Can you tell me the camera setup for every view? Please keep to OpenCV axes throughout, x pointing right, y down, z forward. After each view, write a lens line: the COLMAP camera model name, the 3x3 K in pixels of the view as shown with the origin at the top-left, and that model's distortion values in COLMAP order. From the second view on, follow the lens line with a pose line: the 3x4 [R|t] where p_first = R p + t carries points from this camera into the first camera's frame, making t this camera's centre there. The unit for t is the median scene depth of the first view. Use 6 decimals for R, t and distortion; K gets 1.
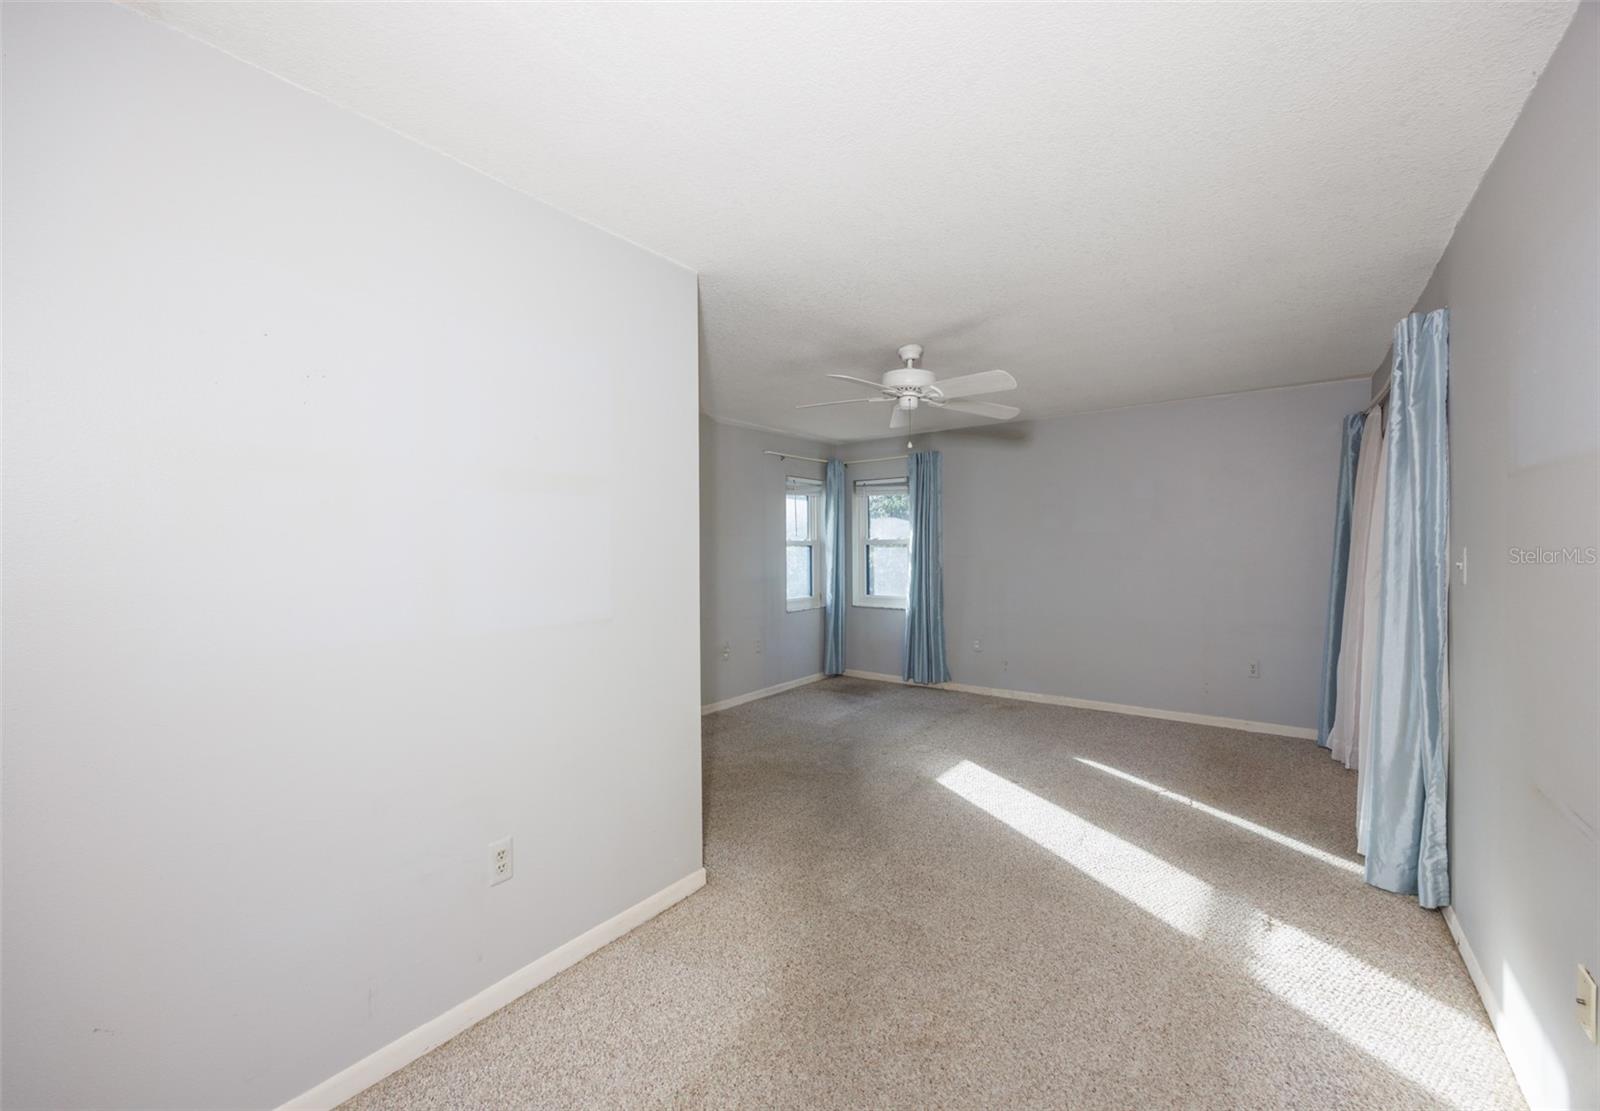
lens RADIAL K [[626.6, 0, 800.0], [0, 626.6, 555.5], [0, 0, 1]] dist [-0.000572, -0.000043]
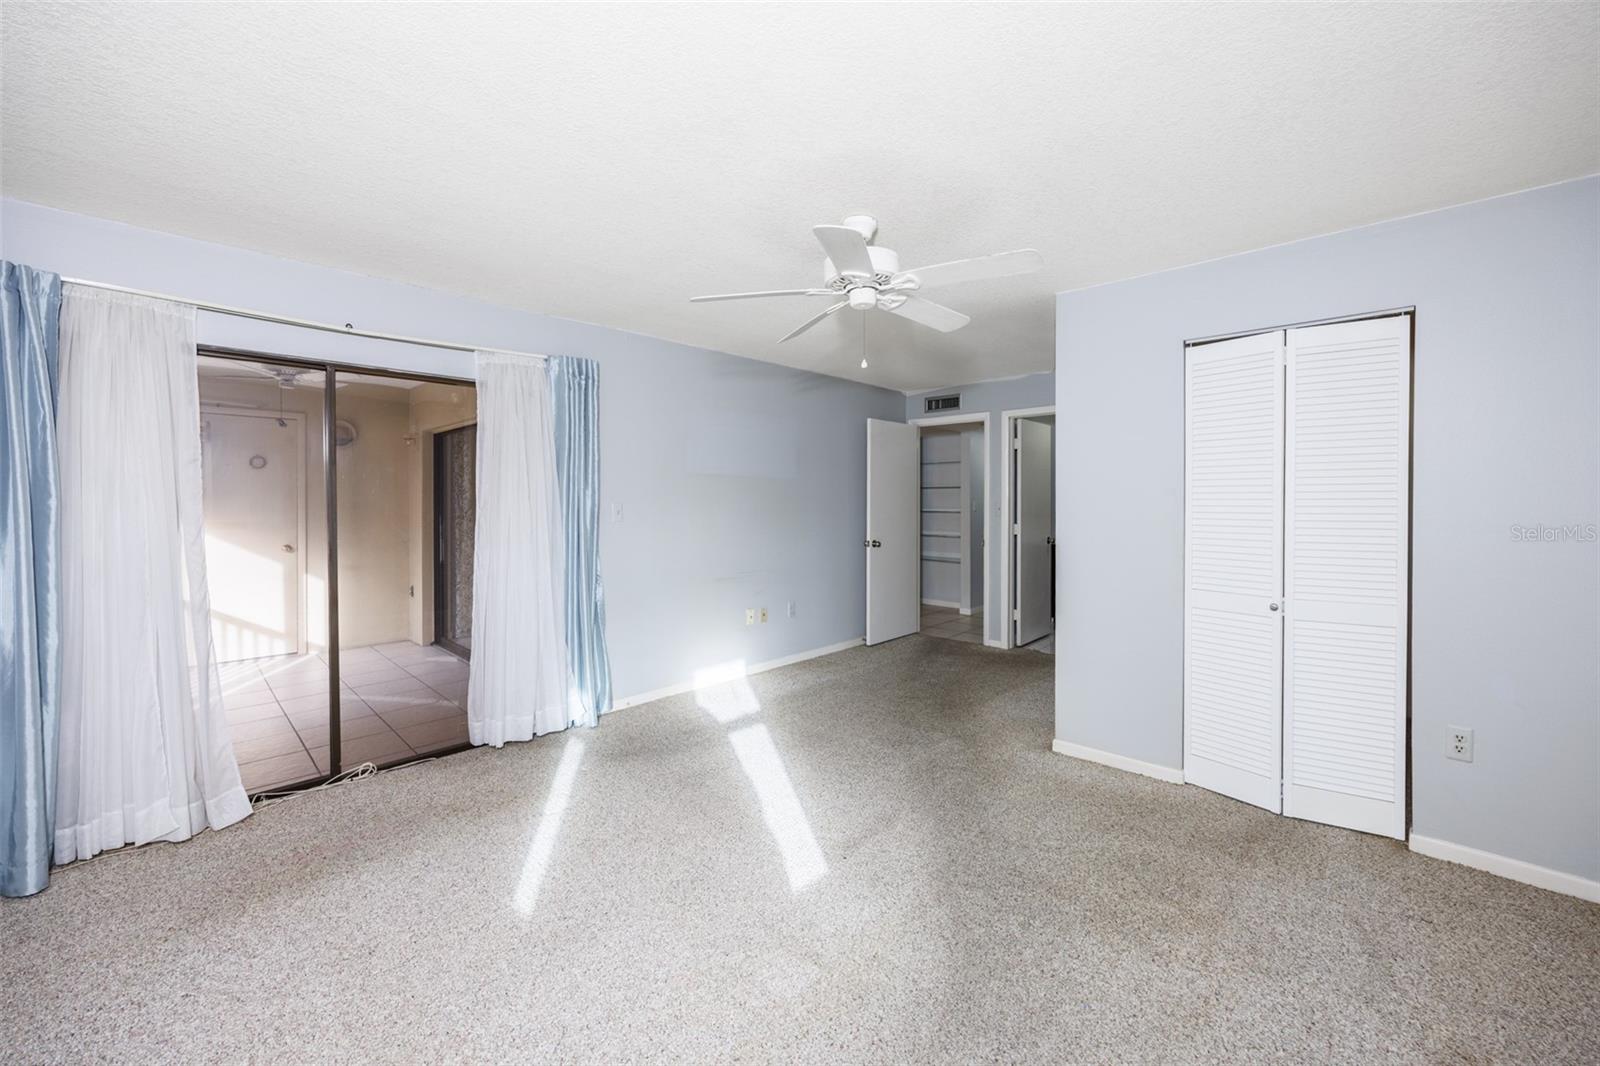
lens RADIAL K [[619.5, 0, 815.4], [0, 619.5, 523.1], [0, 0, 1]] dist [-0.001269, 0.000052]
pose [[-0.994256, 0.005444, 0.106891, 0.100946], [0.010698, 0.998759, 0.048647, -0.016983], [-0.106493, 0.049511, -0.993080, 1.121555]]
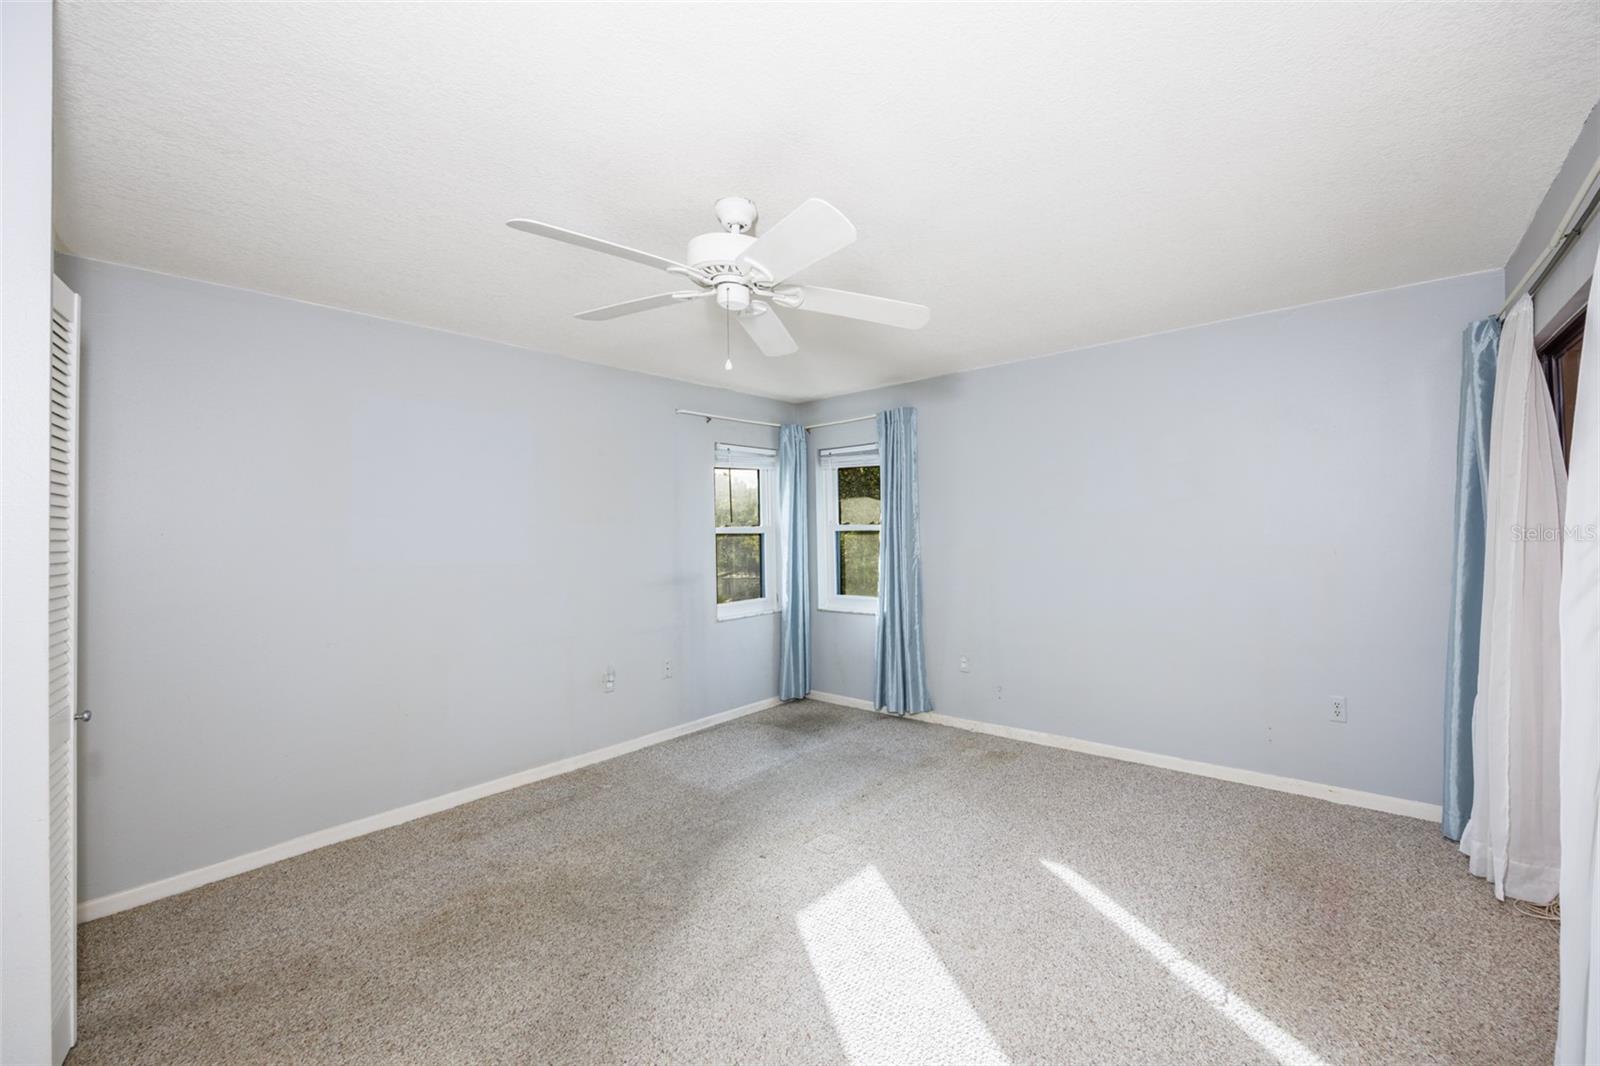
lens RADIAL K [[630.1, 0, 869.0], [0, 630.1, 522.9], [0, 0, 1]] dist [0.000058, -0.000167]
pose [[0.999747, -0.014029, -0.017575, 0.203051], [0.013532, 0.999515, -0.028040, -0.005466], [0.017960, 0.027795, 0.999452, 0.267112]]
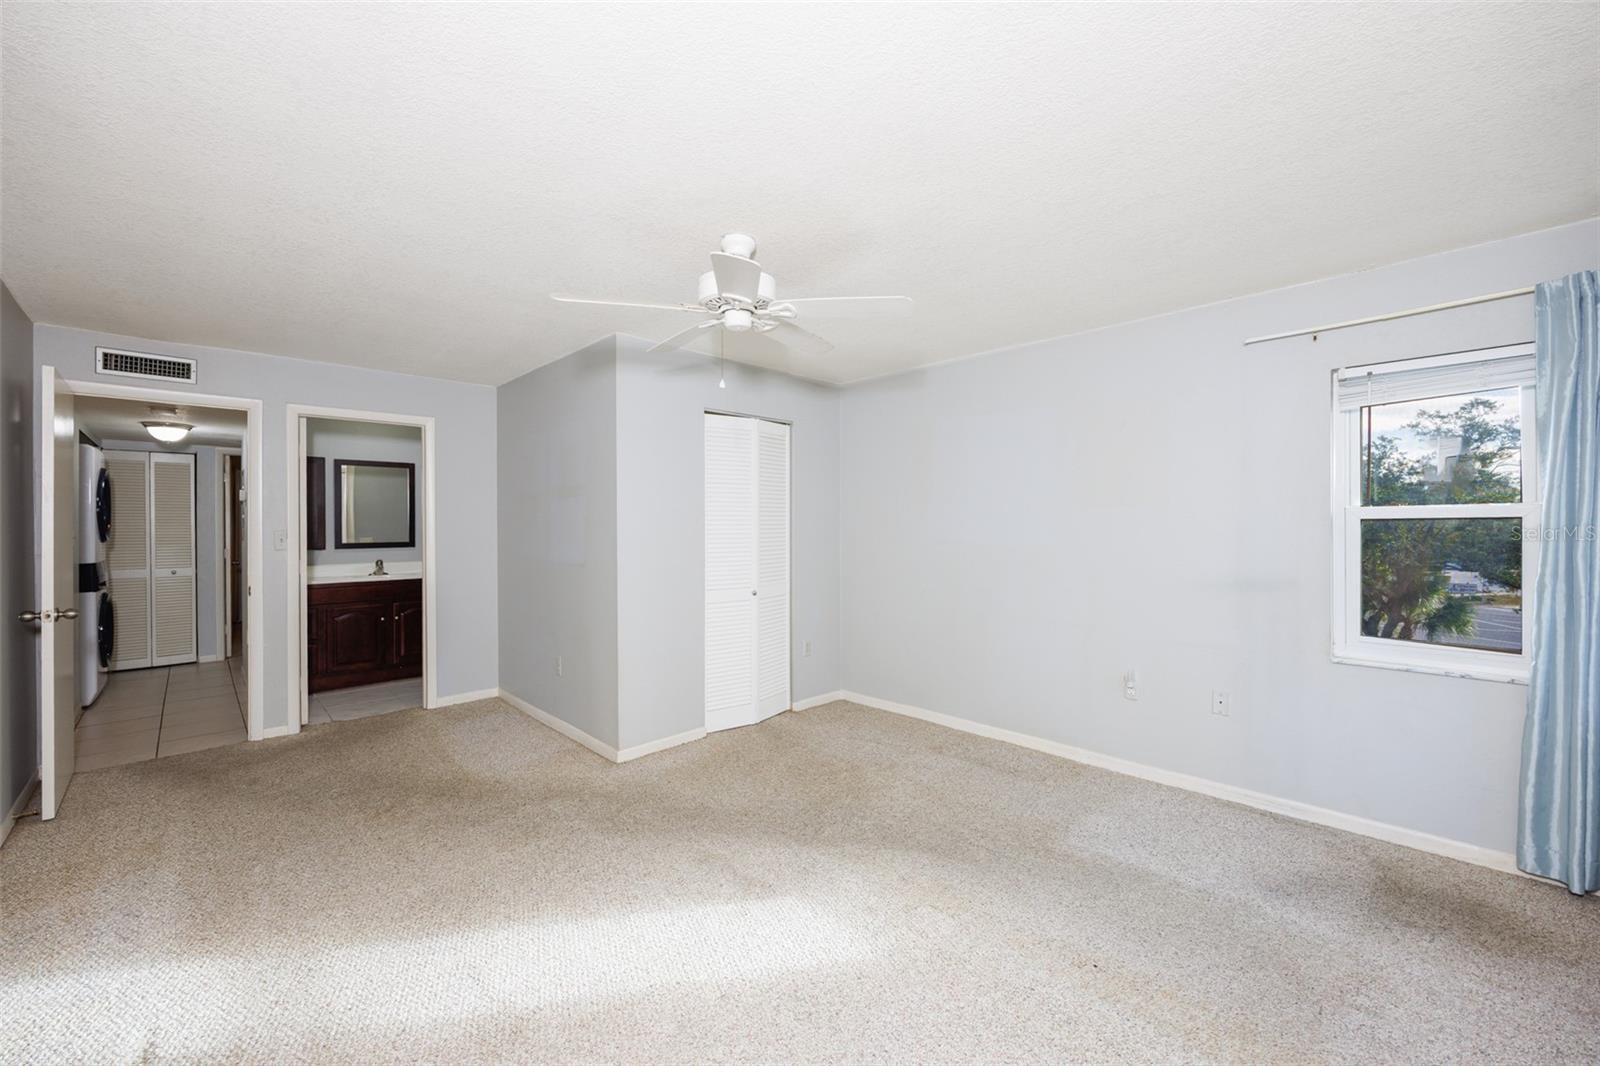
lens RADIAL K [[619.5, 0, 815.4], [0, 619.5, 523.1], [0, 0, 1]] dist [-0.001269, 0.000052]
pose [[-0.140209, 0.000601, -0.990122, 0.558825], [-0.006956, 0.999975, 0.001592, -0.011613], [0.990098, 0.007110, -0.140201, 0.778589]]
